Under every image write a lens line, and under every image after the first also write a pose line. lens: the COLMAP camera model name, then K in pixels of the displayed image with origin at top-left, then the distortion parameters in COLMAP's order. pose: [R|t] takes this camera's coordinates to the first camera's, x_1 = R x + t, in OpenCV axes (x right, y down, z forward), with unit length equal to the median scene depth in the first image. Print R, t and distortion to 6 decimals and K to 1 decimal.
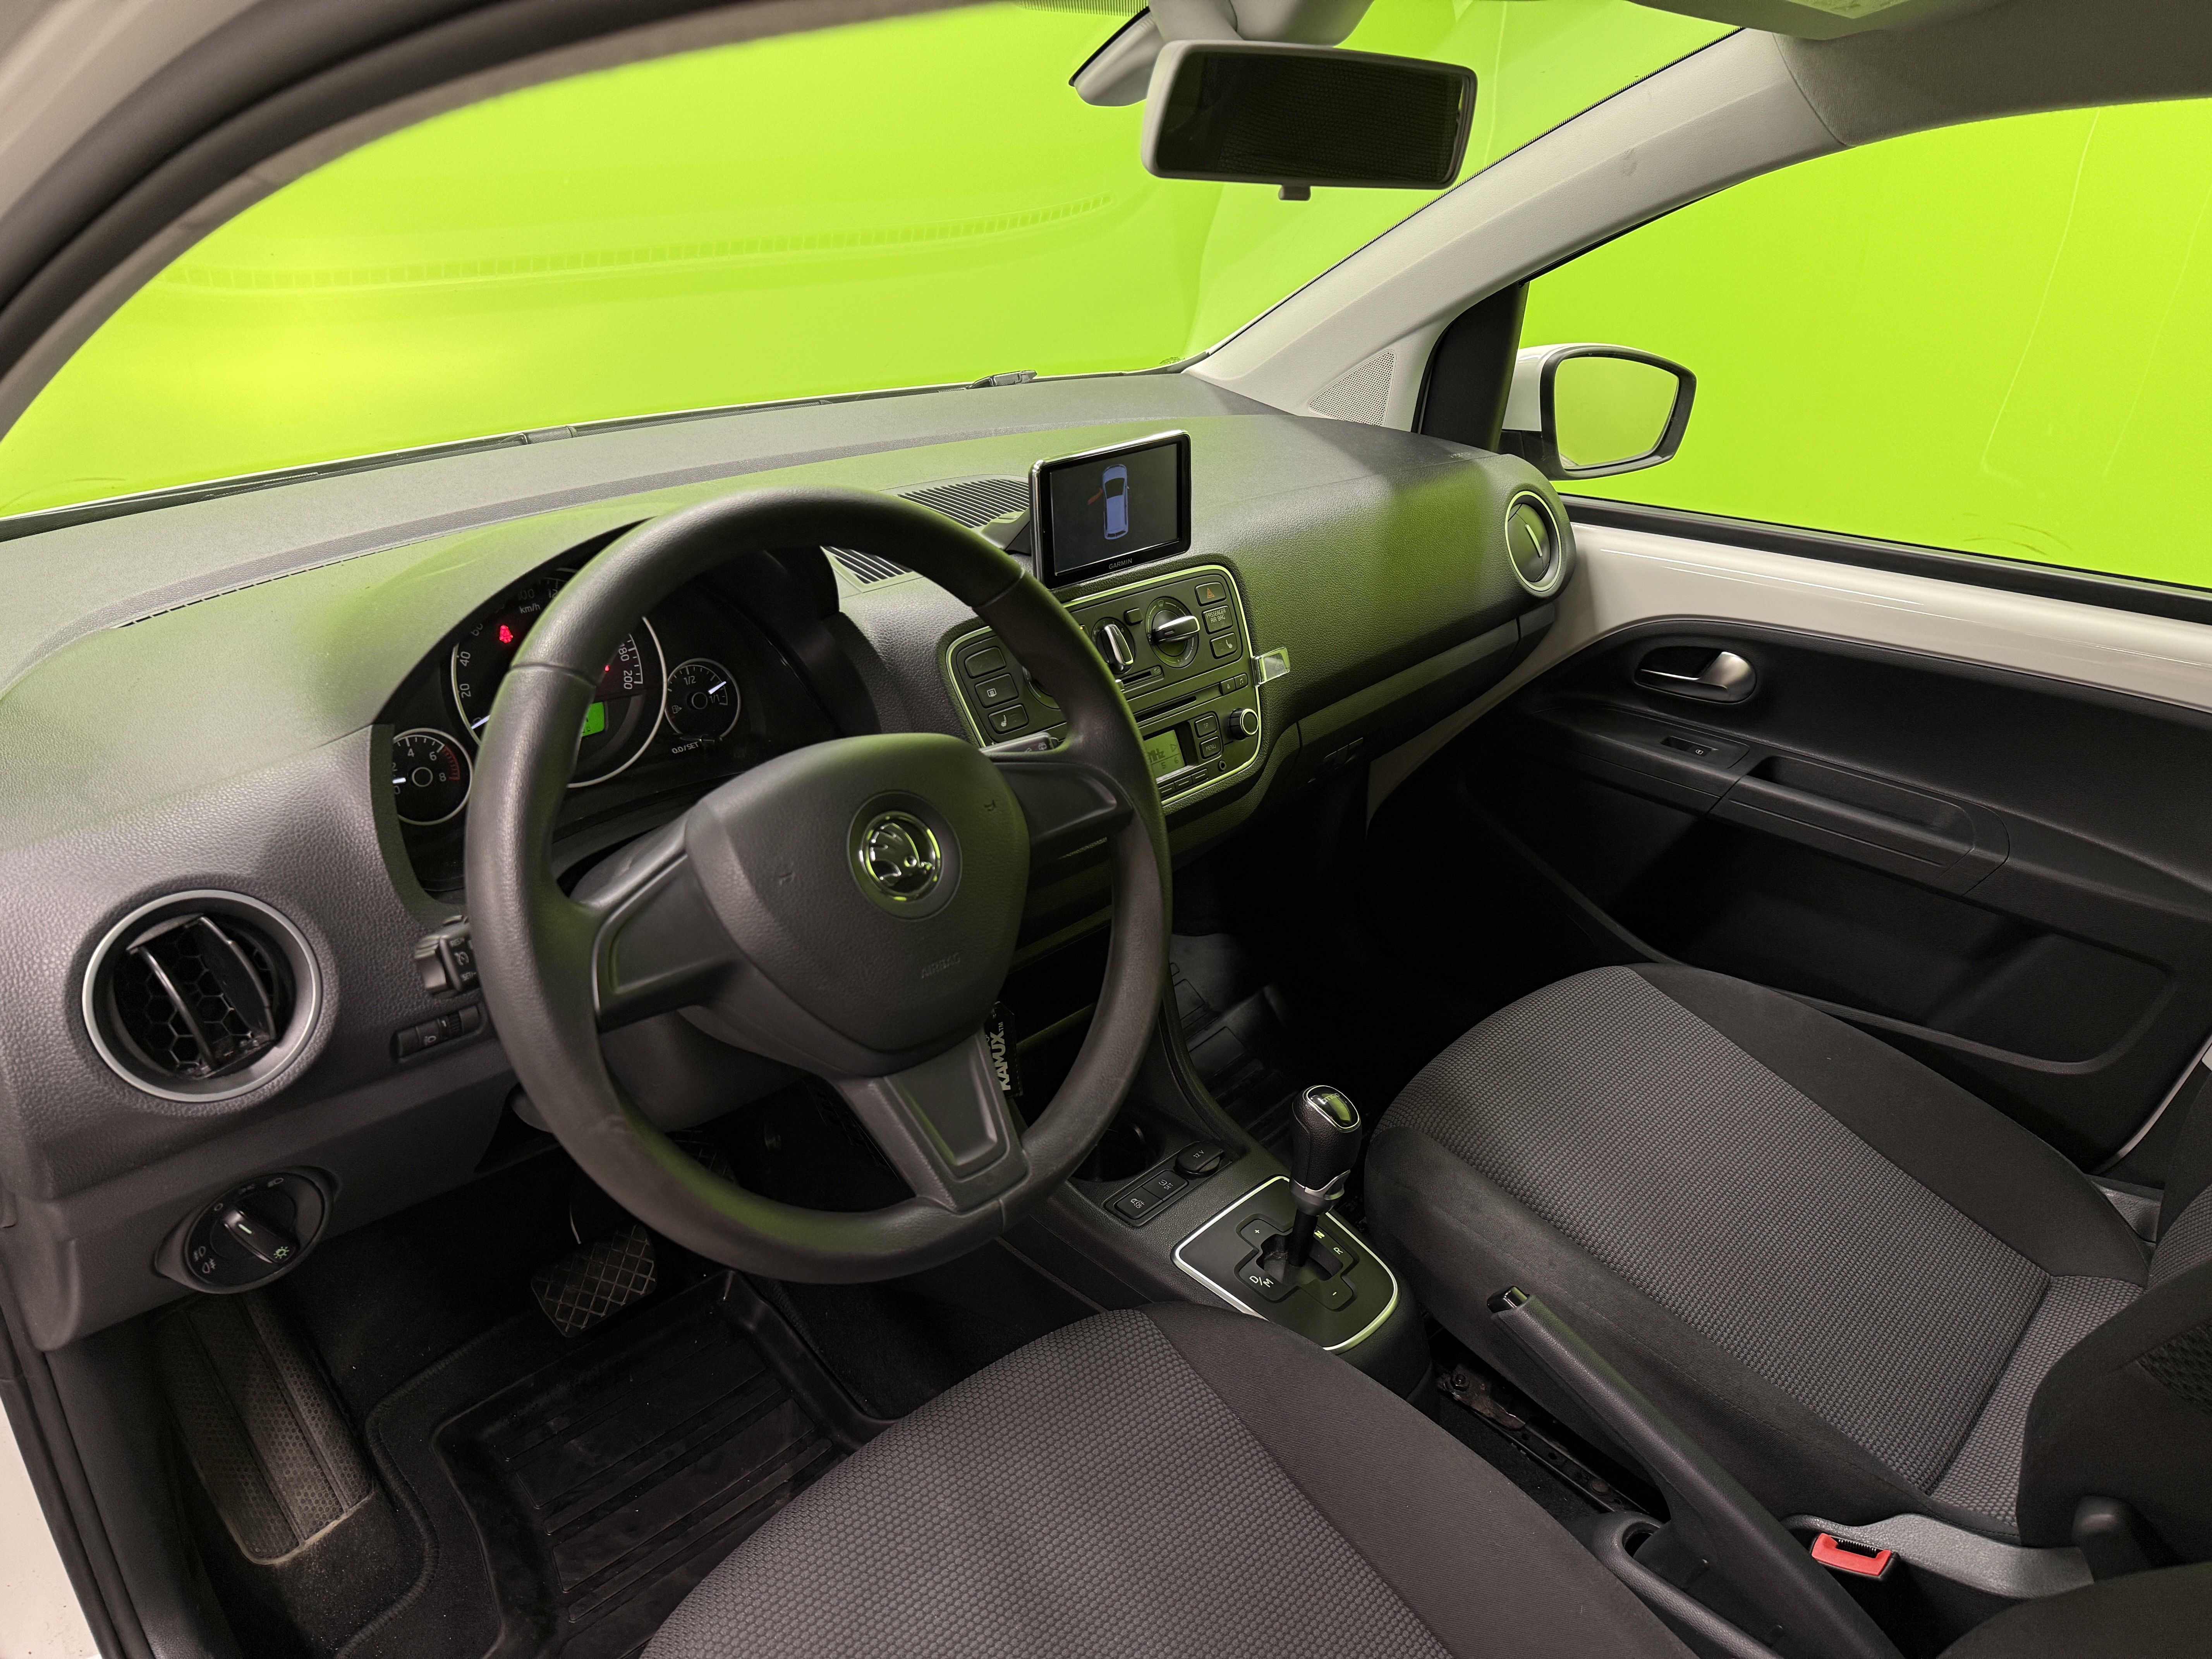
lens RADIAL K [[1551.6, 0, 1105.2], [0, 1551.6, 830.7], [0, 0, 1]] dist [0.003417, -0.002712]
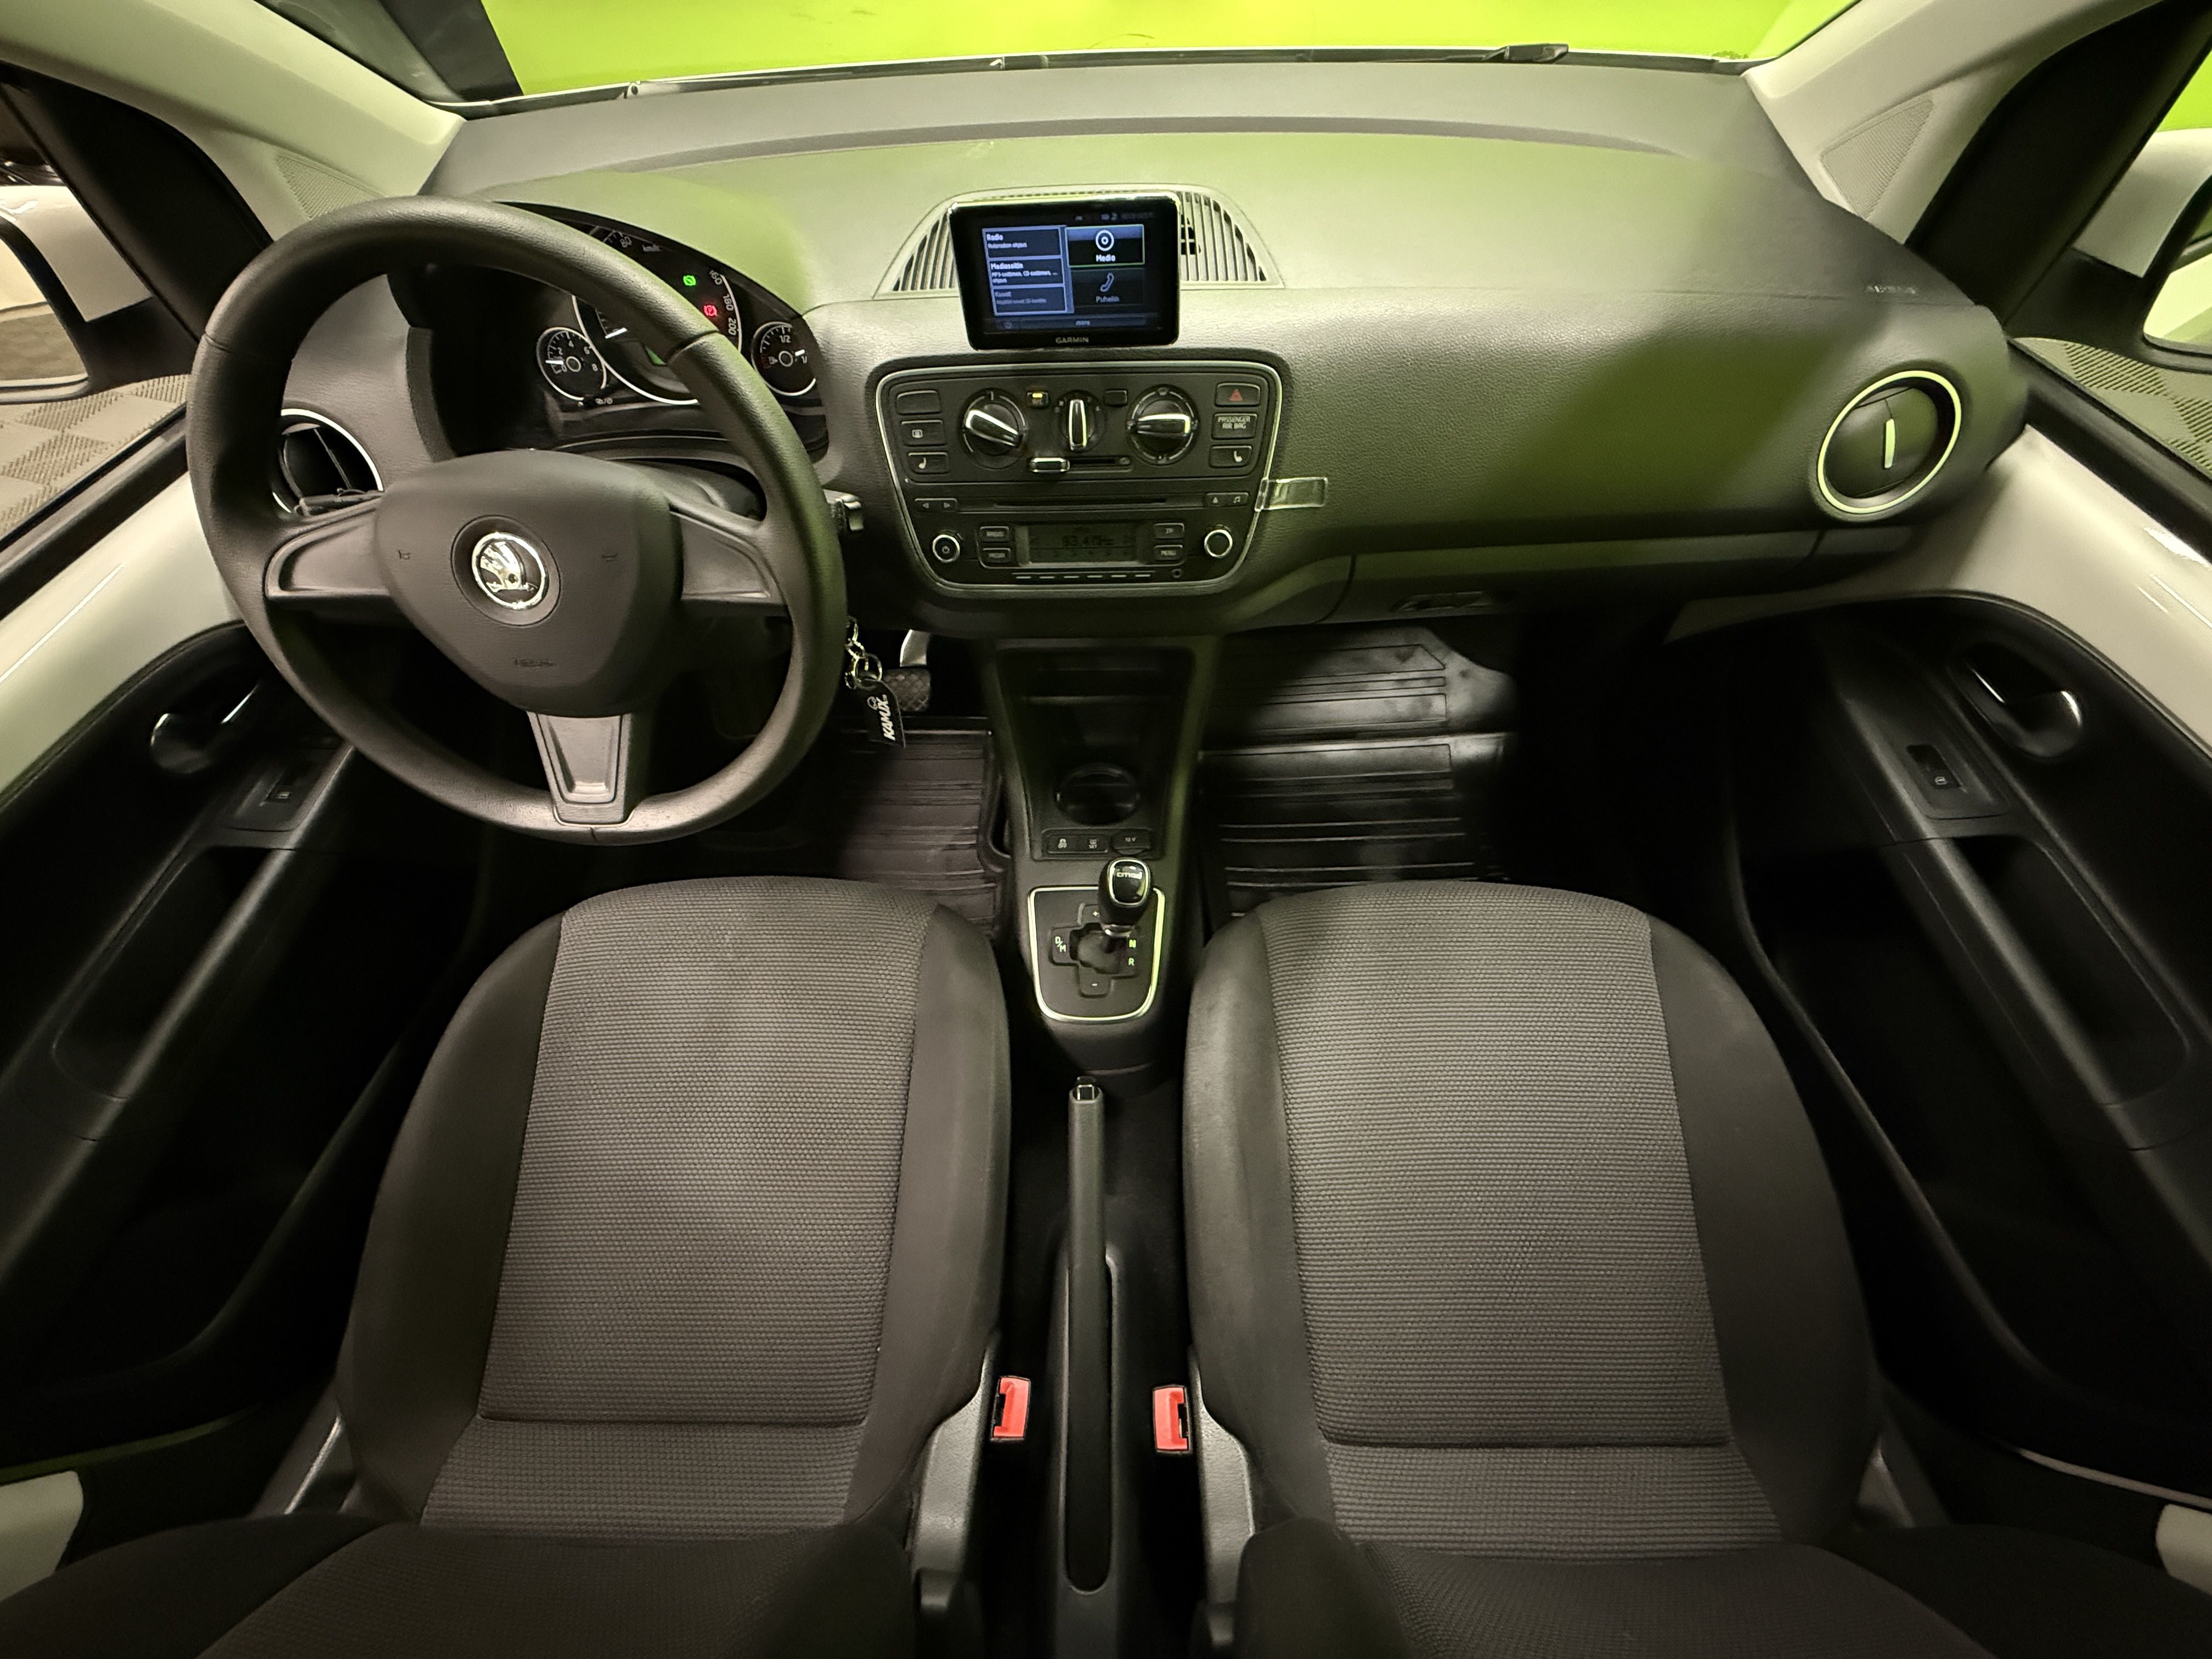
lens RADIAL K [[881.3, 0, 1096.8], [0, 881.3, 838.2], [0, 0, 1]] dist [-0.004000, -0.000768]
pose [[0.685908, 0.566748, -0.456428, 0.368679], [-0.274257, 0.782314, 0.559257, -0.196915], [0.674028, -0.258420, 0.692030, 0.449800]]
